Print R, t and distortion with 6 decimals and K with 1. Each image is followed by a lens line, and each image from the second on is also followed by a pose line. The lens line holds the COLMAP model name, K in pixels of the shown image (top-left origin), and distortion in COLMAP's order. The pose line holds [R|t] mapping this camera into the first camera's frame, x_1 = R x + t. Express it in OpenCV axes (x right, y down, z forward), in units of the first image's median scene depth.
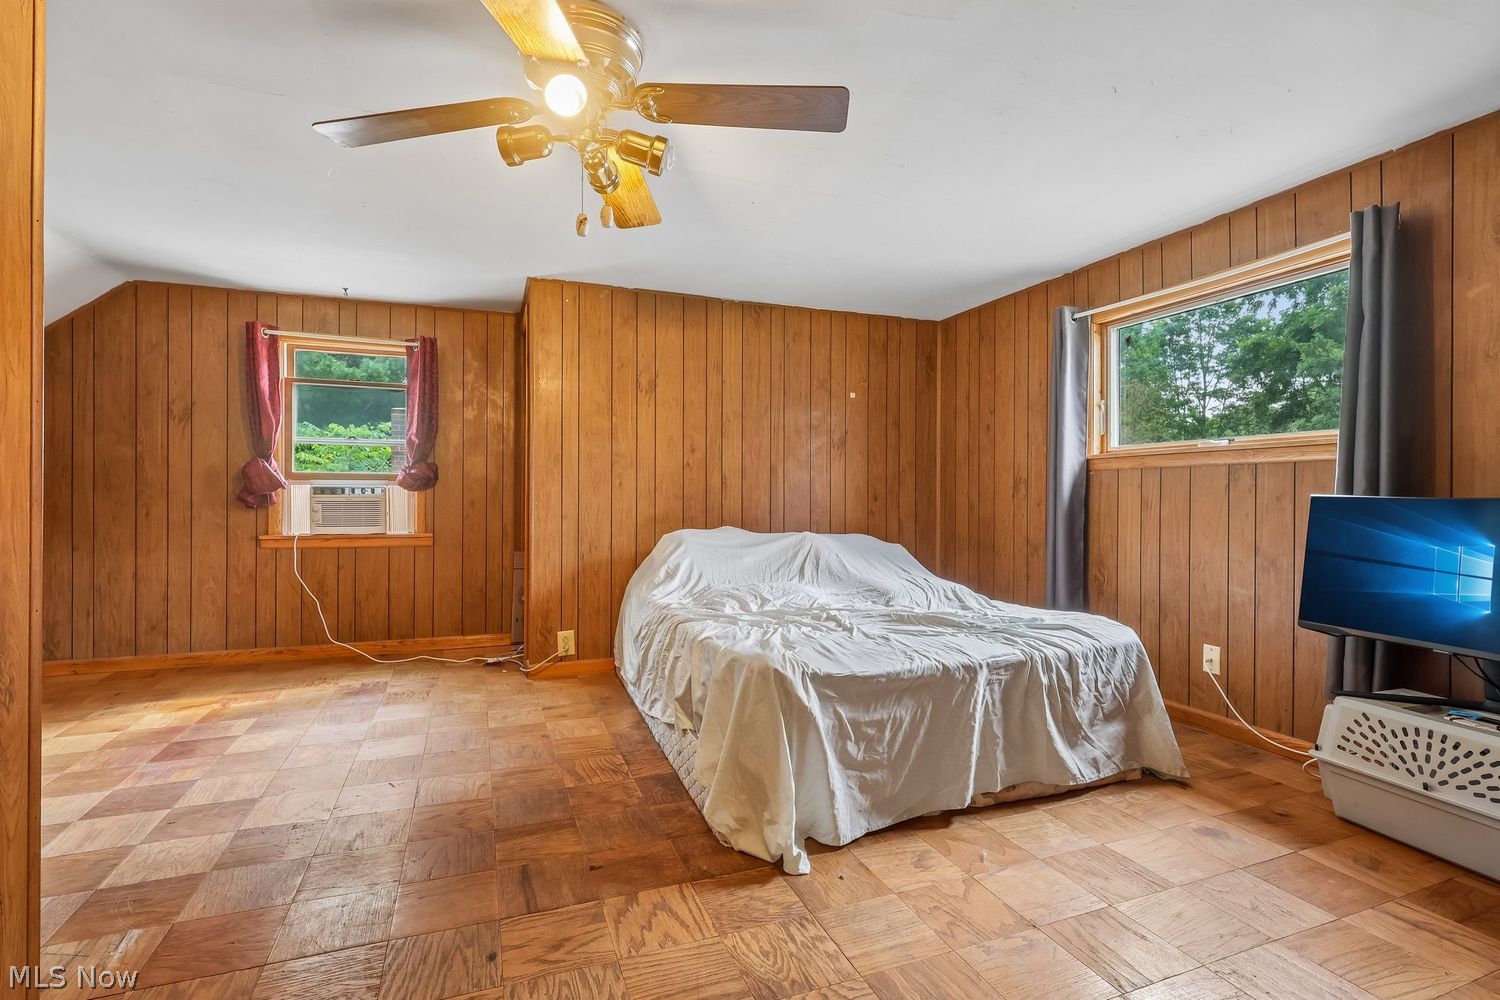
lens RADIAL K [[706.8, 0, 750.0], [0, 706.8, 500.0], [0, 0, 1]] dist [0.000613, 0.000141]
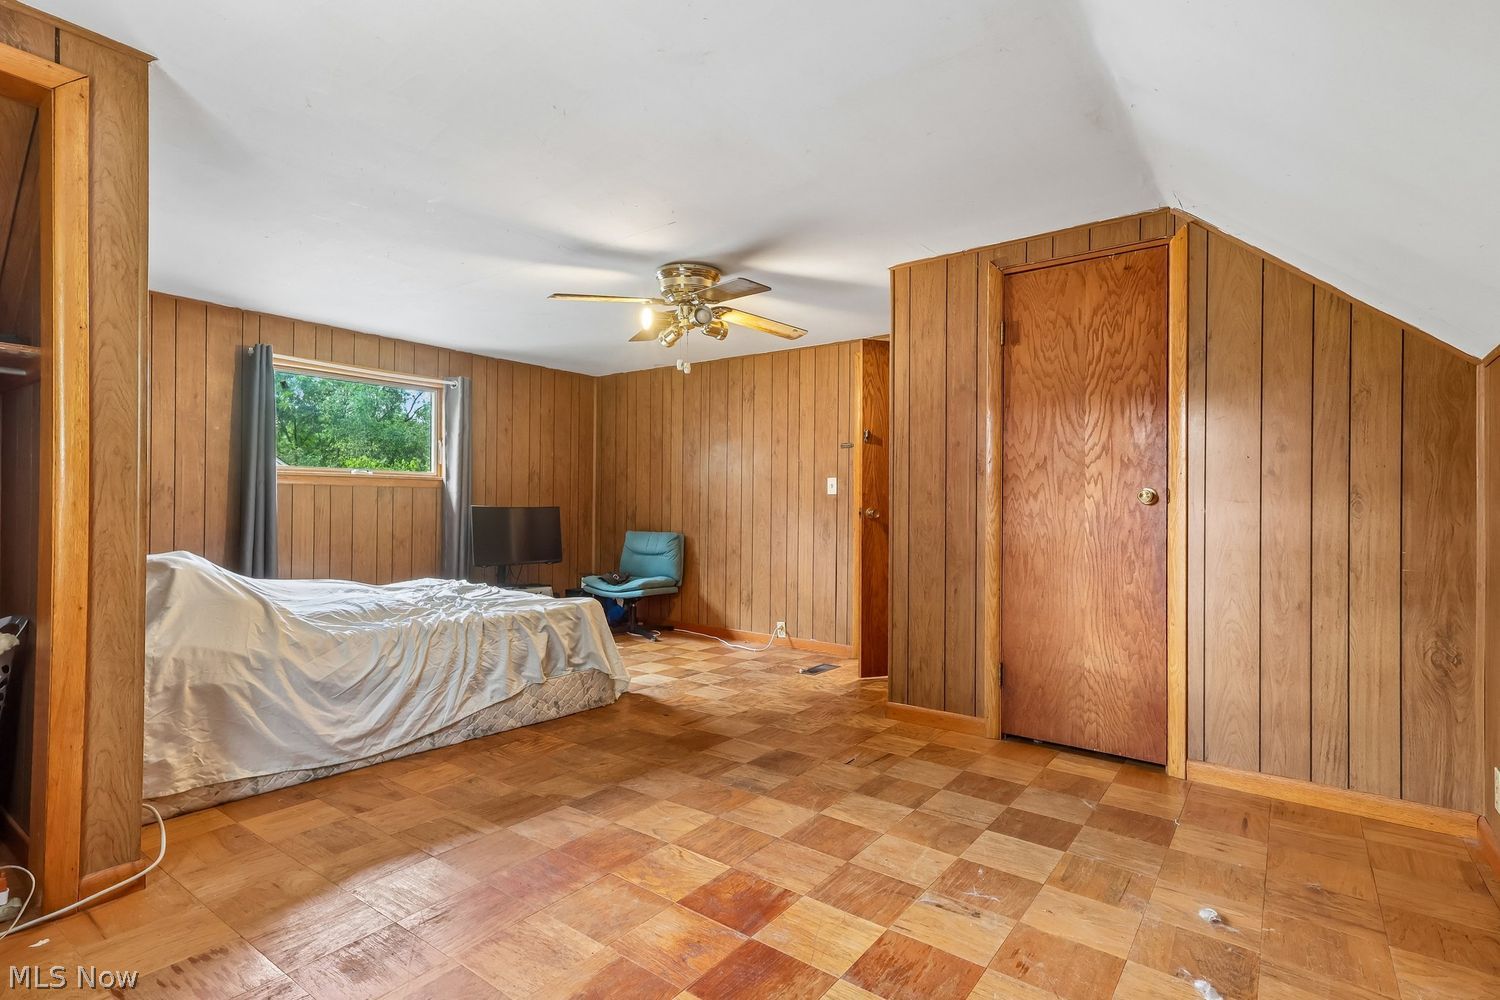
lens RADIAL K [[706.8, 0, 750.0], [0, 706.8, 500.0], [0, 0, 1]] dist [0.000613, 0.000141]
pose [[-0.540791, 0.001964, 0.841155, -1.431574], [-0.004957, 0.999972, -0.005521, -0.016253], [-0.841143, -0.007155, -0.540766, 1.386958]]
